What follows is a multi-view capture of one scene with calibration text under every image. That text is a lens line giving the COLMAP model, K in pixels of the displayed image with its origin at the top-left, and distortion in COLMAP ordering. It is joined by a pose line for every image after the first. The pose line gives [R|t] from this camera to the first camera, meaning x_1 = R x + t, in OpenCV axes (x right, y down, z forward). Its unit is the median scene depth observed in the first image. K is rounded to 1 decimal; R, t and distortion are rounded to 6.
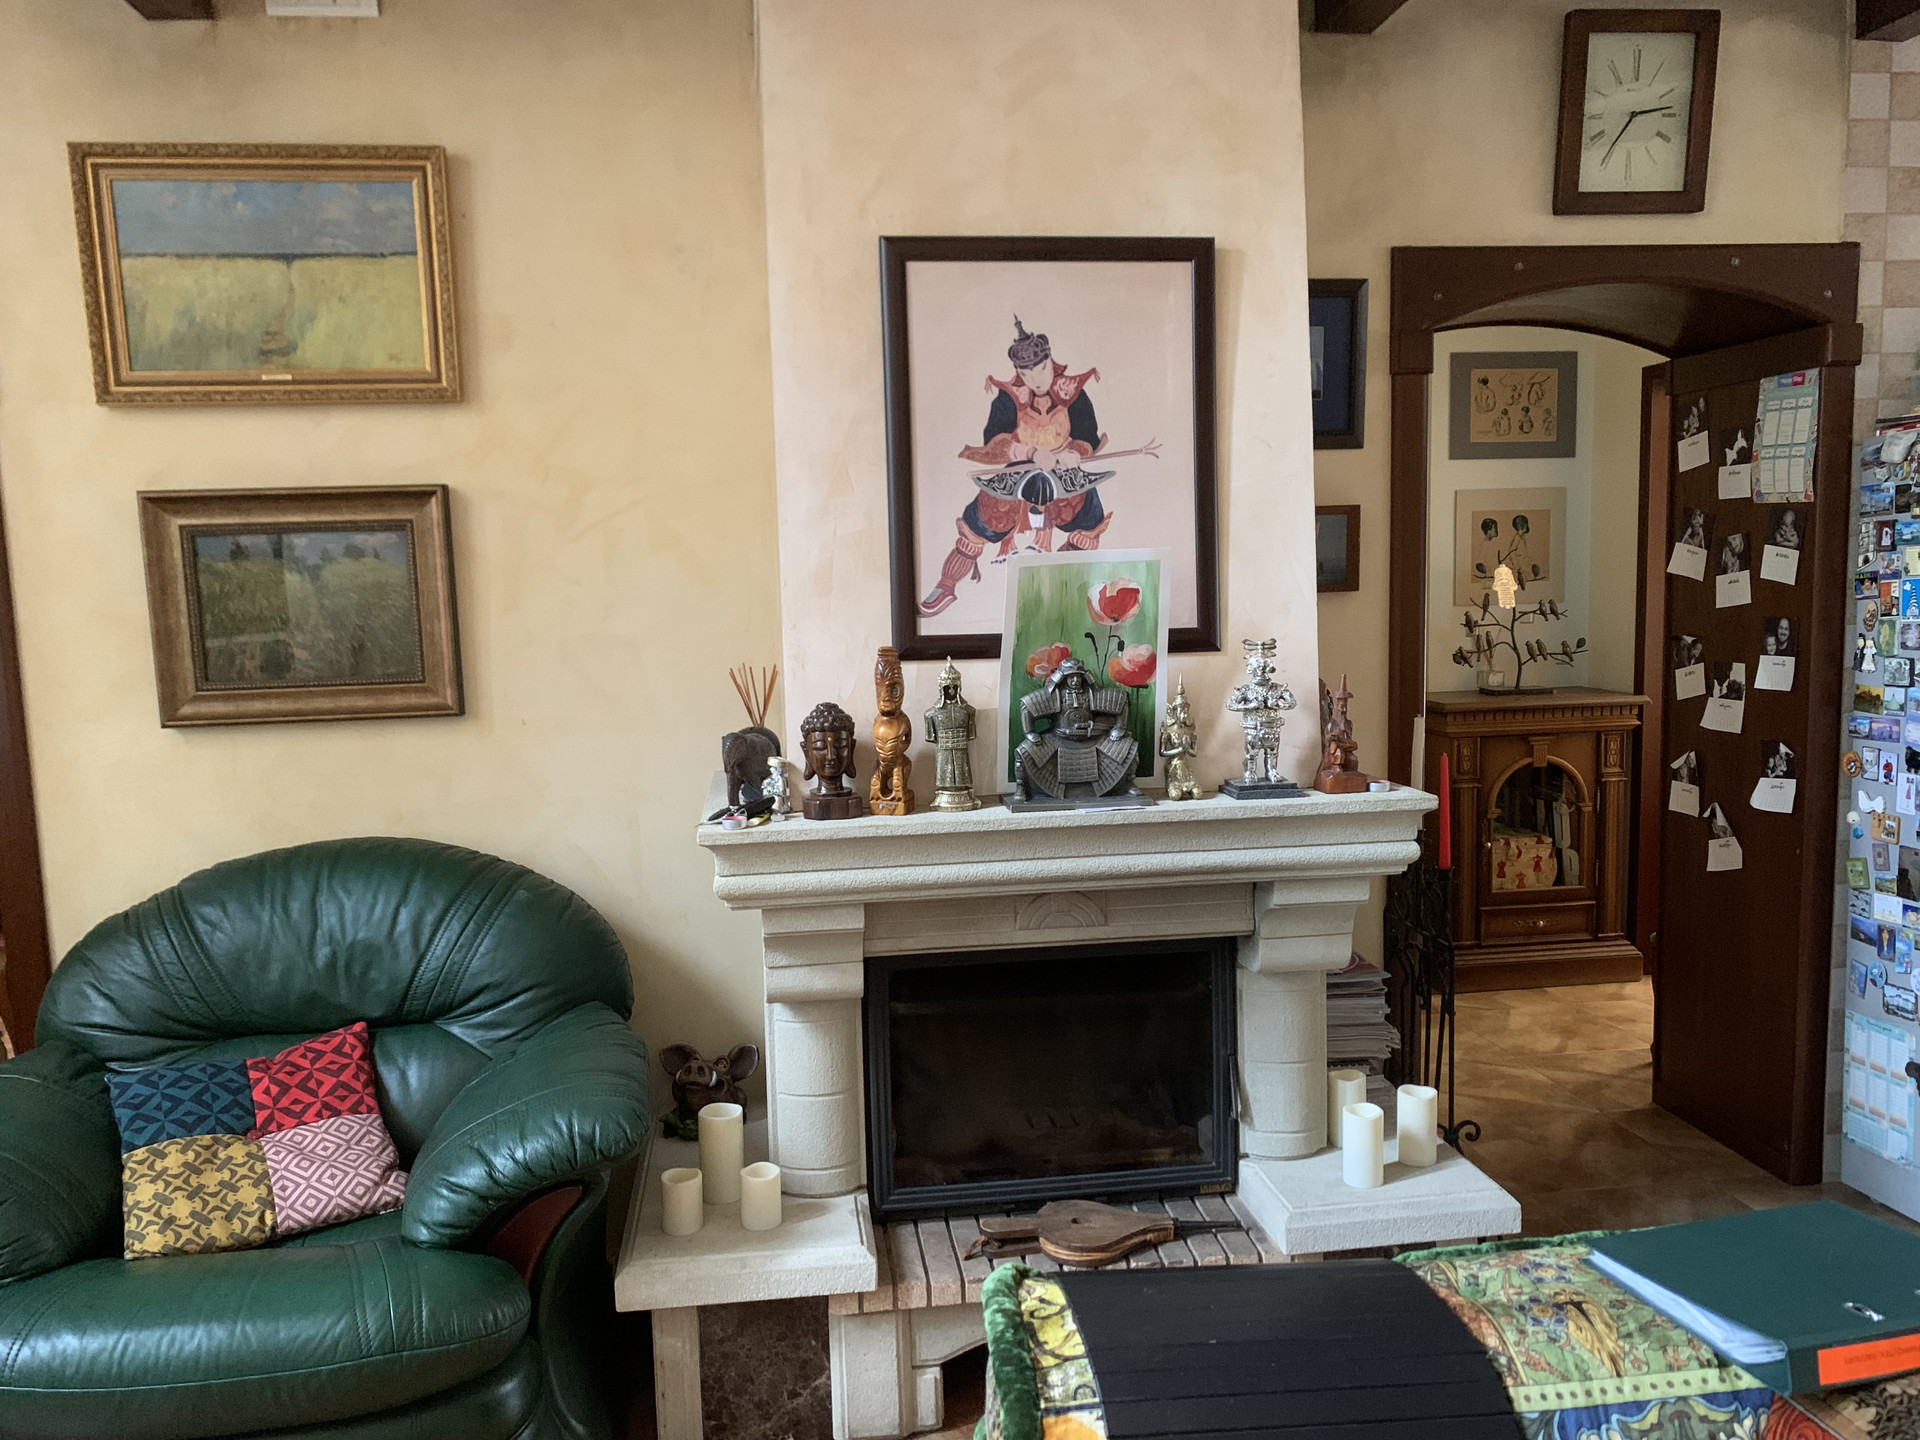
lens RADIAL K [[1476.6, 0, 956.1], [0, 1476.6, 748.6], [0, 0, 1]] dist [0.029898, -0.027276]
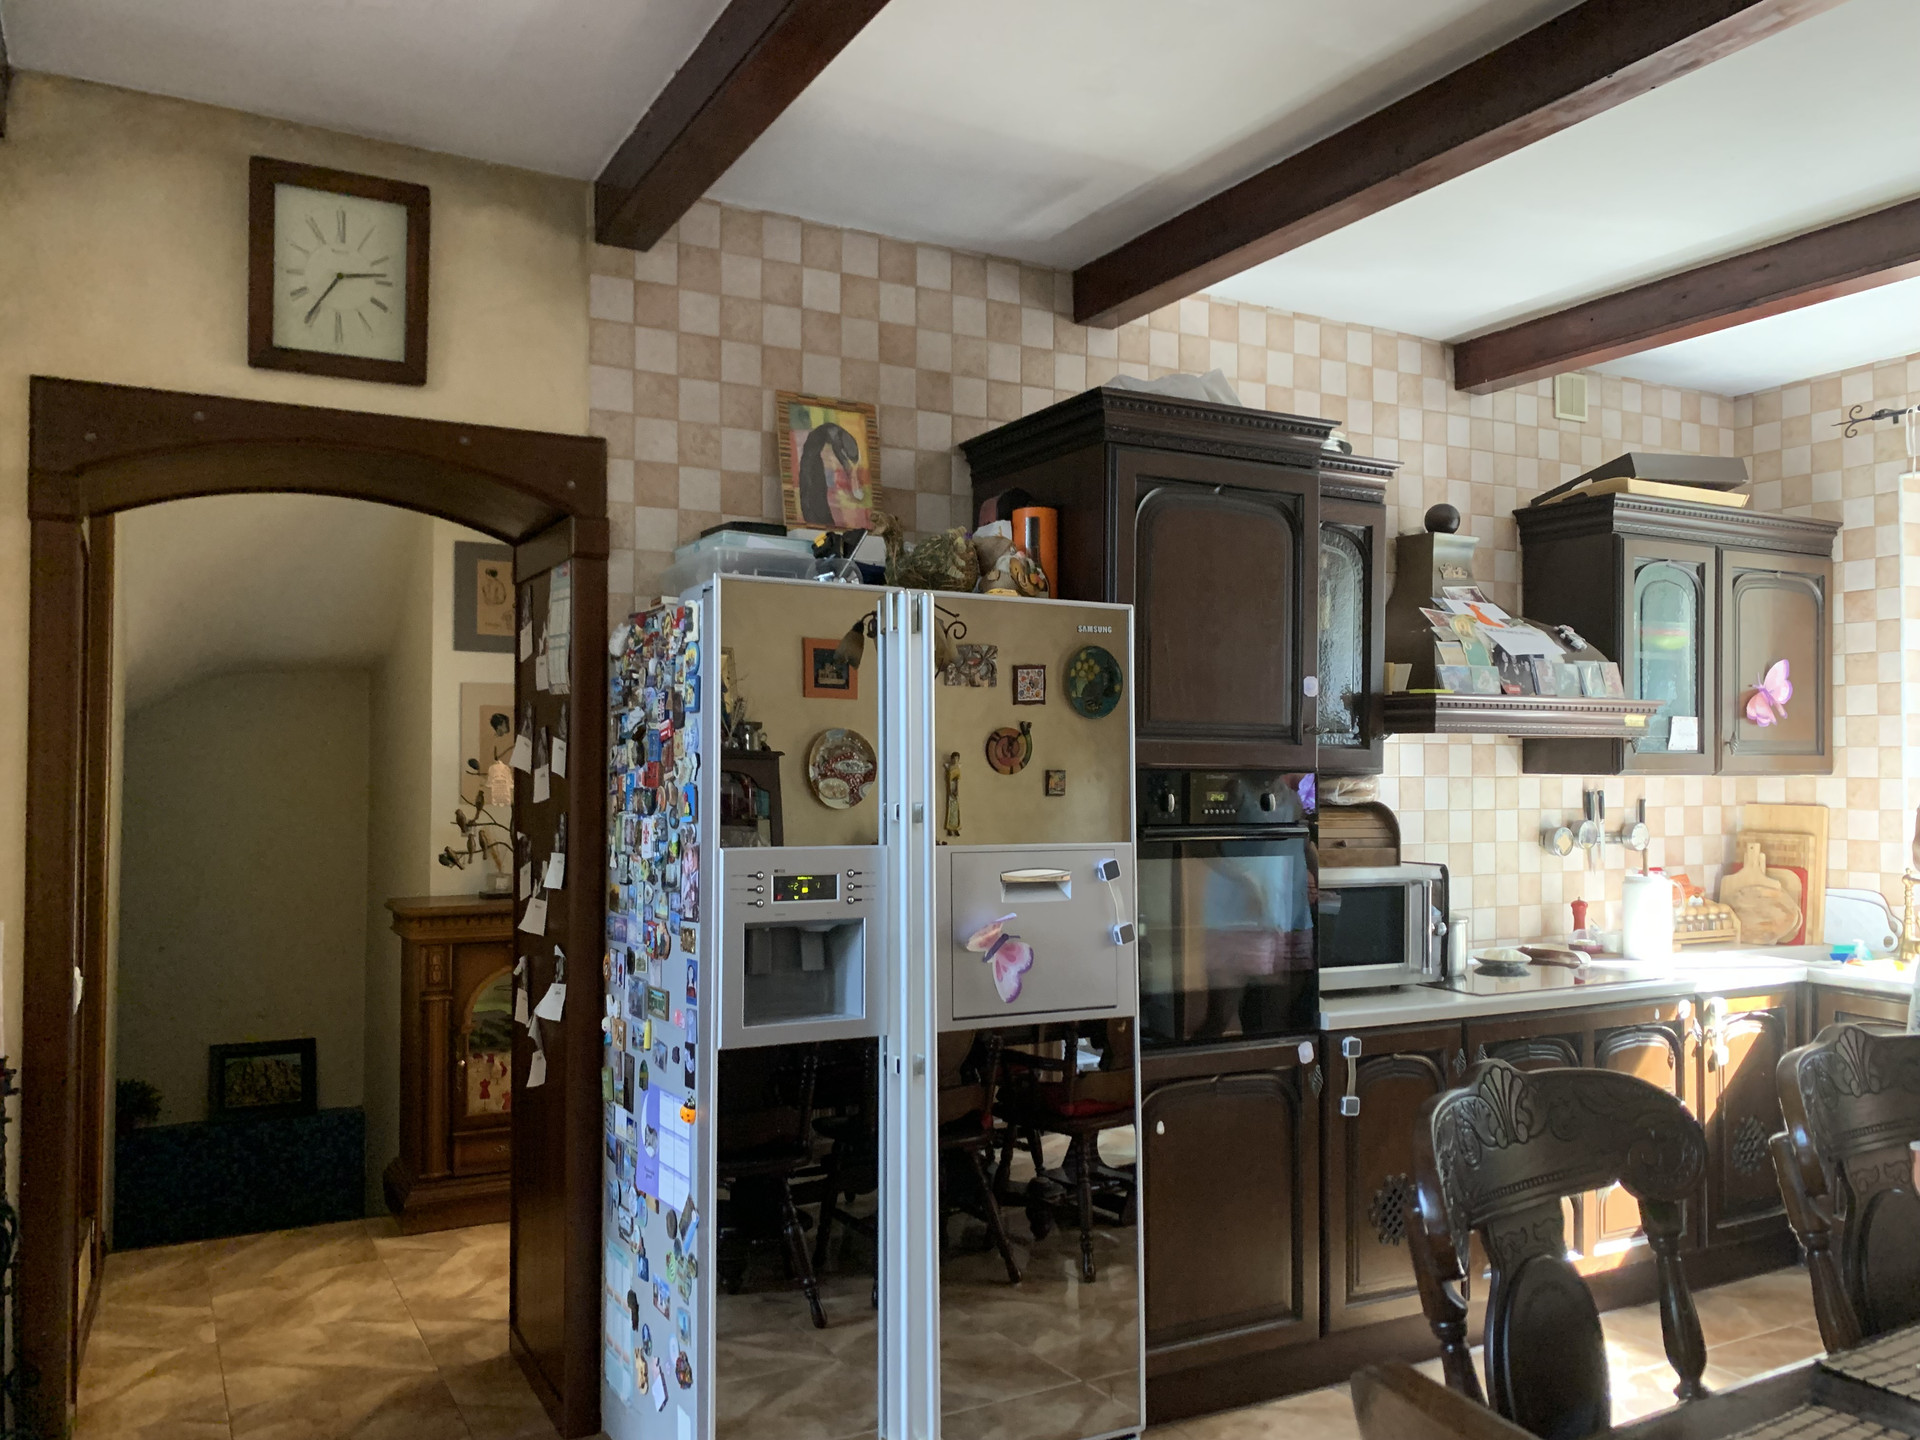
lens RADIAL K [[1476.6, 0, 949.0], [0, 1476.6, 755.3], [0, 0, 1]] dist [0.029898, -0.027276]
pose [[0.931661, 0.036293, 0.361513, 0.441837], [0.013804, 0.990744, -0.135038, 0.006617], [-0.363067, 0.130800, 0.922536, 0.028105]]
